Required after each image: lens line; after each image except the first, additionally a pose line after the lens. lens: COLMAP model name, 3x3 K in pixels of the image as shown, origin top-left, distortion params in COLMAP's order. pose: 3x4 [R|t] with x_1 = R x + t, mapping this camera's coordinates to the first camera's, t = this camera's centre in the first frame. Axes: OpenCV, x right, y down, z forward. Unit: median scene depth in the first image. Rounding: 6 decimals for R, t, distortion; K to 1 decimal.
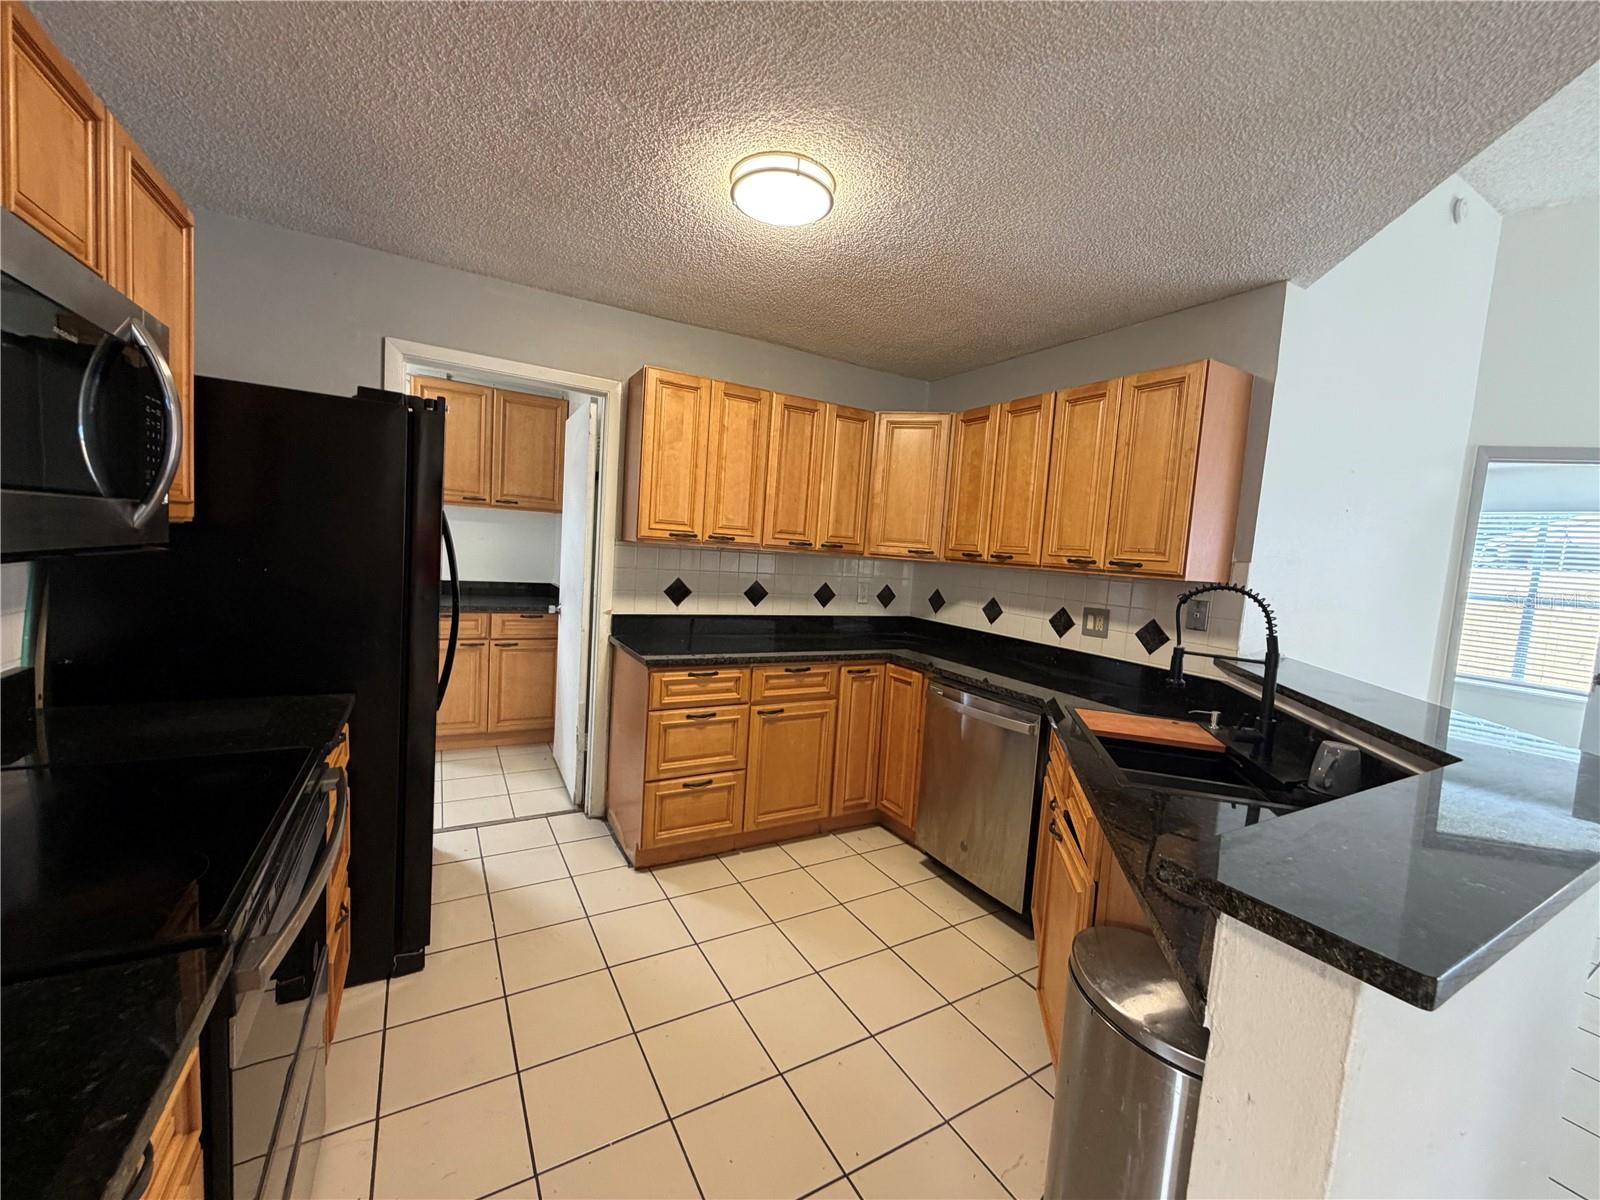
lens RADIAL K [[636.8, 0, 795.5], [0, 636.8, 592.9], [0, 0, 1]] dist [0.001866, 0.000825]
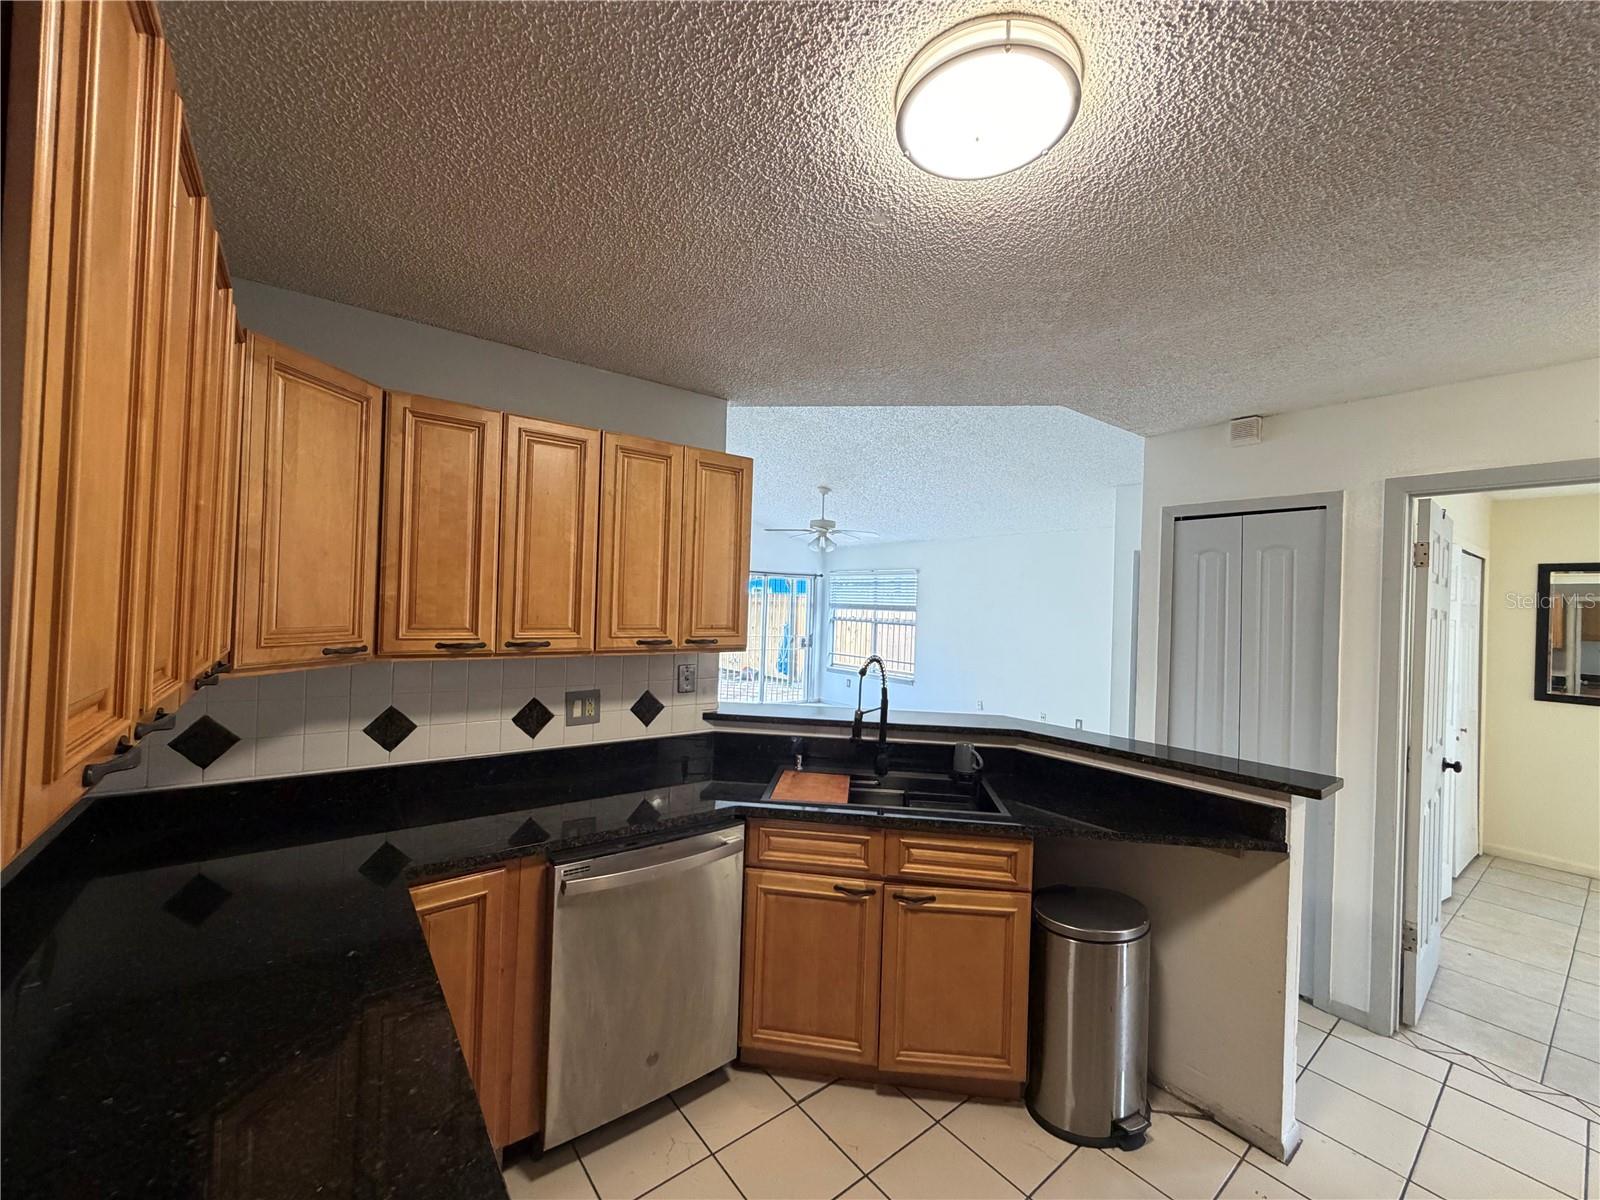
lens RADIAL K [[636.8, 0, 798.0], [0, 636.8, 607.1], [0, 0, 1]] dist [0.001866, 0.000825]
pose [[-0.136664, -0.074580, 0.987806, -0.365817], [0.032286, 0.996297, 0.079688, -0.135472], [-0.990091, 0.042783, -0.133750, 0.782666]]
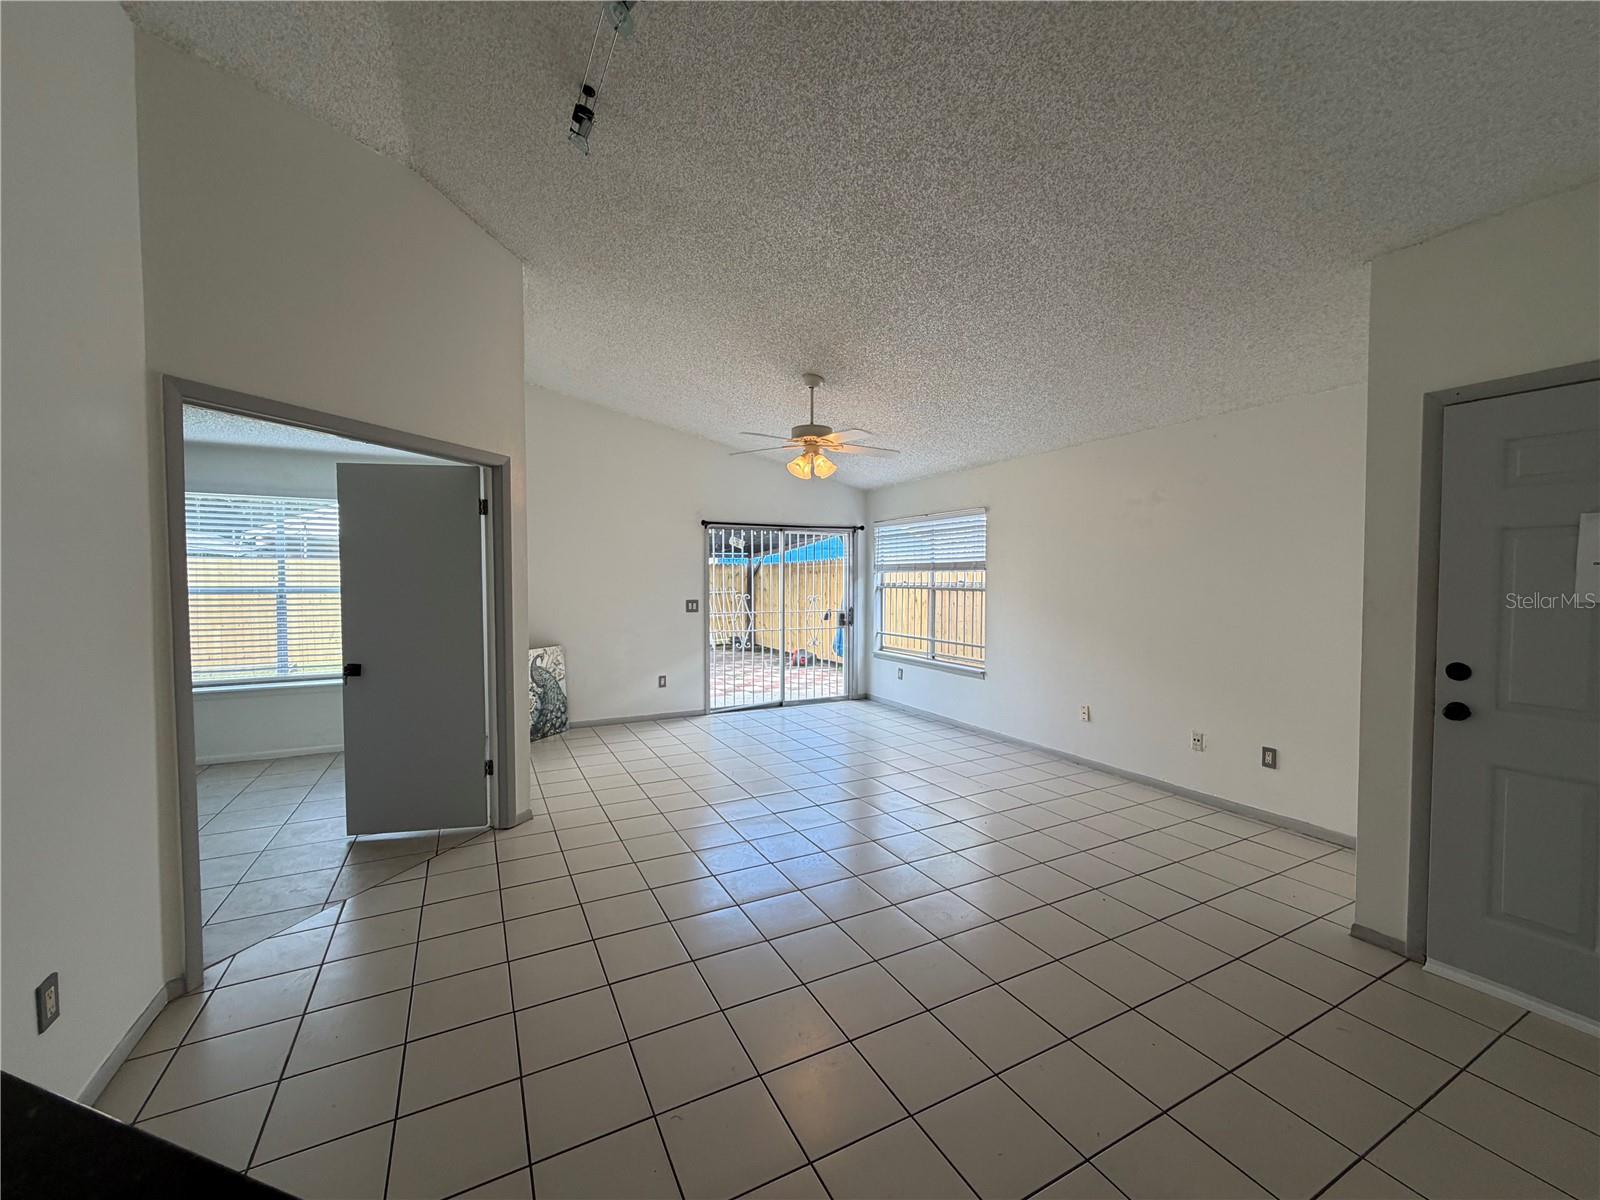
lens RADIAL K [[636.8, 0, 800.0], [0, 636.8, 608.0], [0, 0, 1]] dist [0.001866, 0.000825]
pose [[0.038776, -0.112670, 0.992876, 0.439240], [0.078295, 0.990911, 0.109389, -0.012020], [-0.996176, 0.073495, 0.047245, 0.352032]]
